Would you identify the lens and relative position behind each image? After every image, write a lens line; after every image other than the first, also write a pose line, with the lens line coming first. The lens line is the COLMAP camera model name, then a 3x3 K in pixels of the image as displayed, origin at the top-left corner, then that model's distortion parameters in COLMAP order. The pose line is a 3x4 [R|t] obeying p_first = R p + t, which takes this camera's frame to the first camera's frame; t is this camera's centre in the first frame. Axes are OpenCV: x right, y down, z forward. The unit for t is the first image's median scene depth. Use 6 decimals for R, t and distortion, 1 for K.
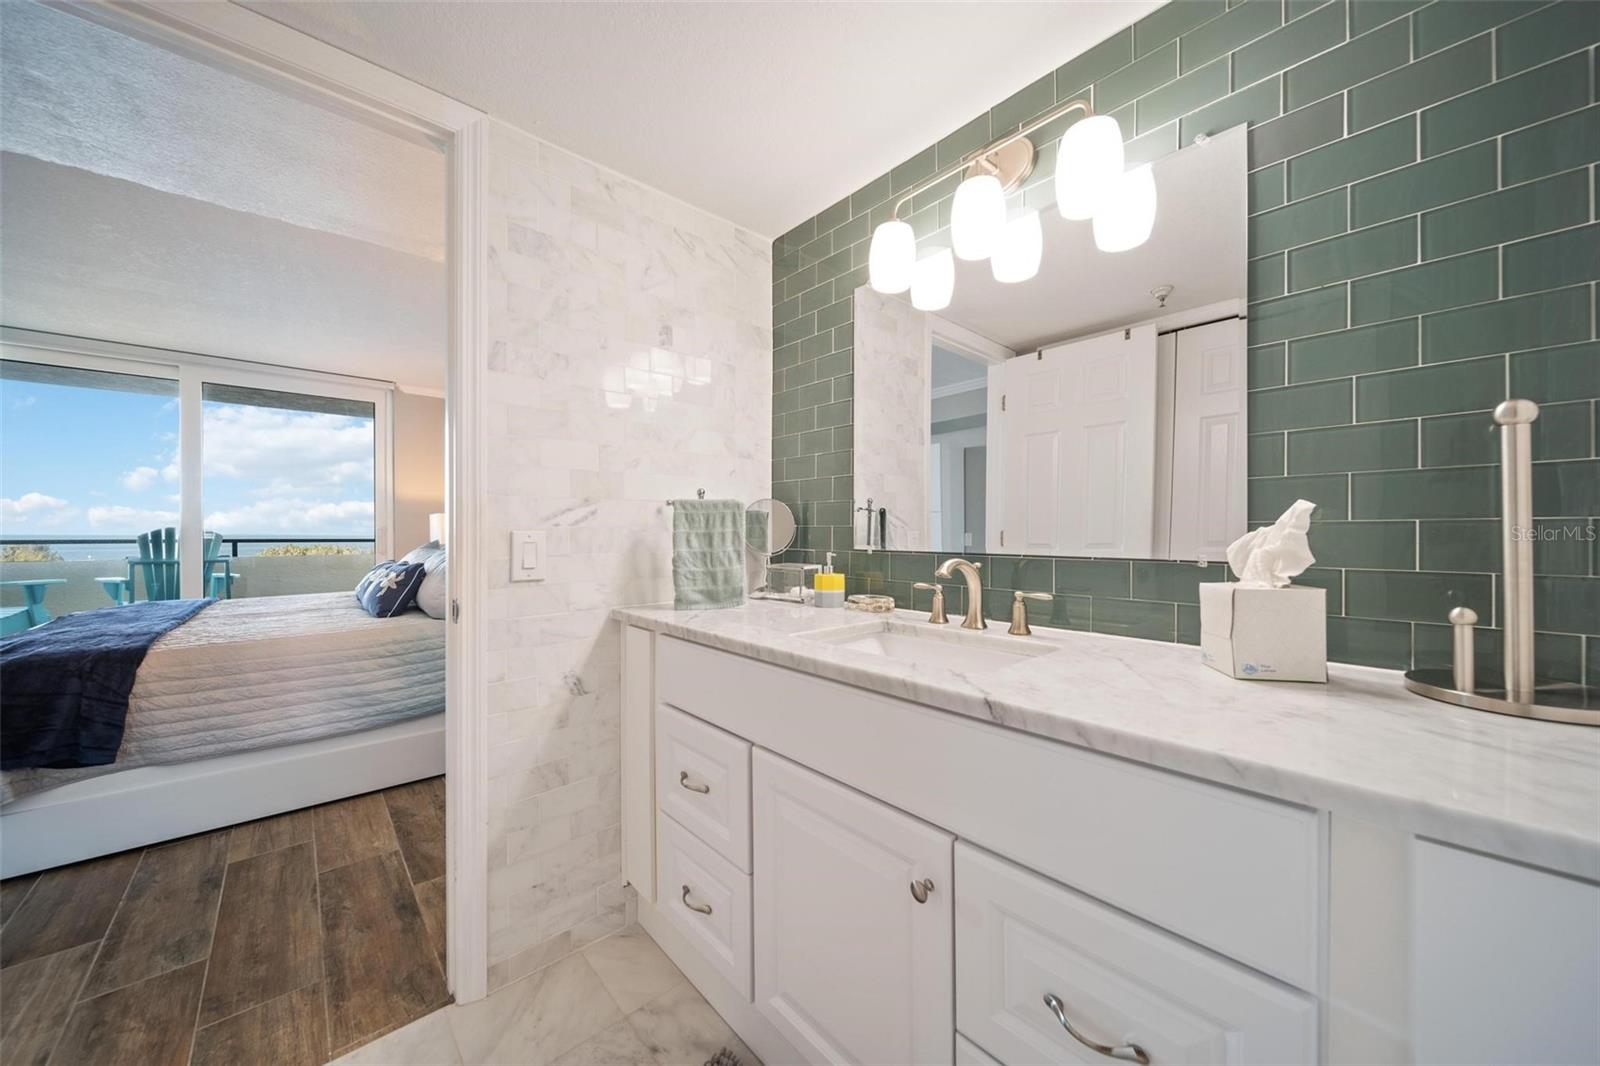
lens RADIAL K [[572.0, 0, 803.1], [0, 572.0, 531.1], [0, 0, 1]] dist [0.000186, 0.000069]
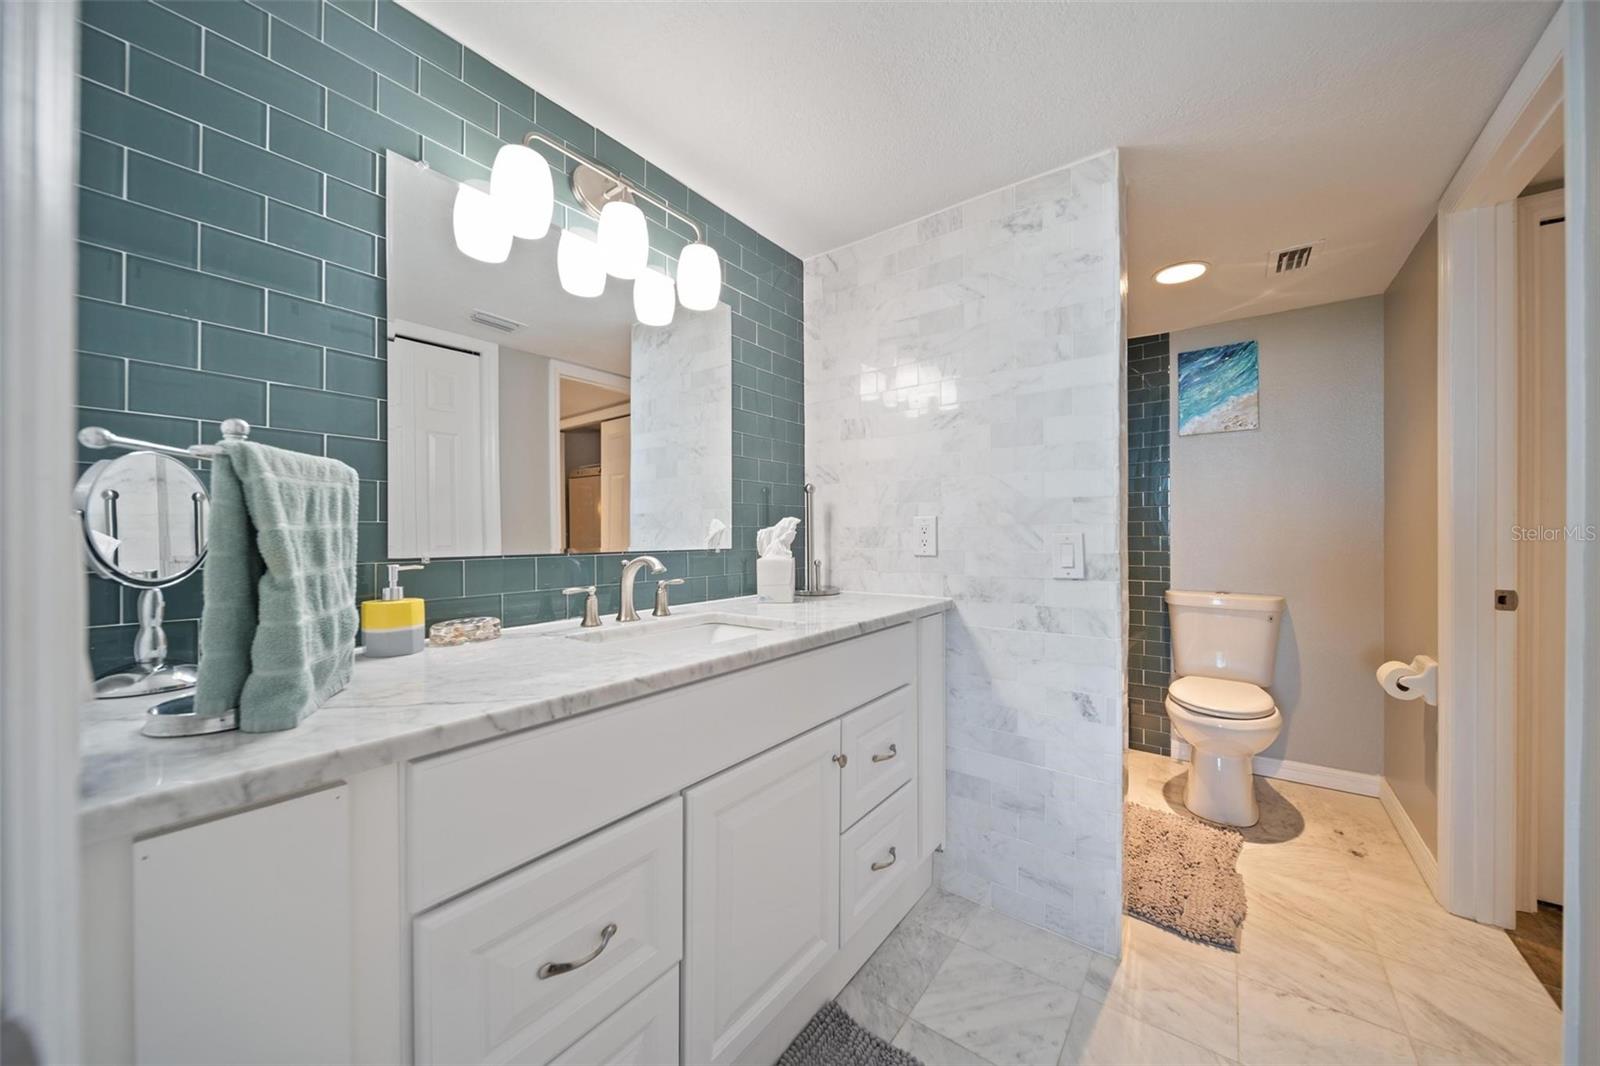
lens RADIAL K [[572.0, 0, 803.1], [0, 572.0, 531.1], [0, 0, 1]] dist [0.000186, 0.000069]
pose [[-0.190624, 0.006181, 0.981644, -0.827602], [0.006983, 0.999963, -0.004941, 0.008683], [-0.981638, 0.005913, -0.190660, 0.893946]]
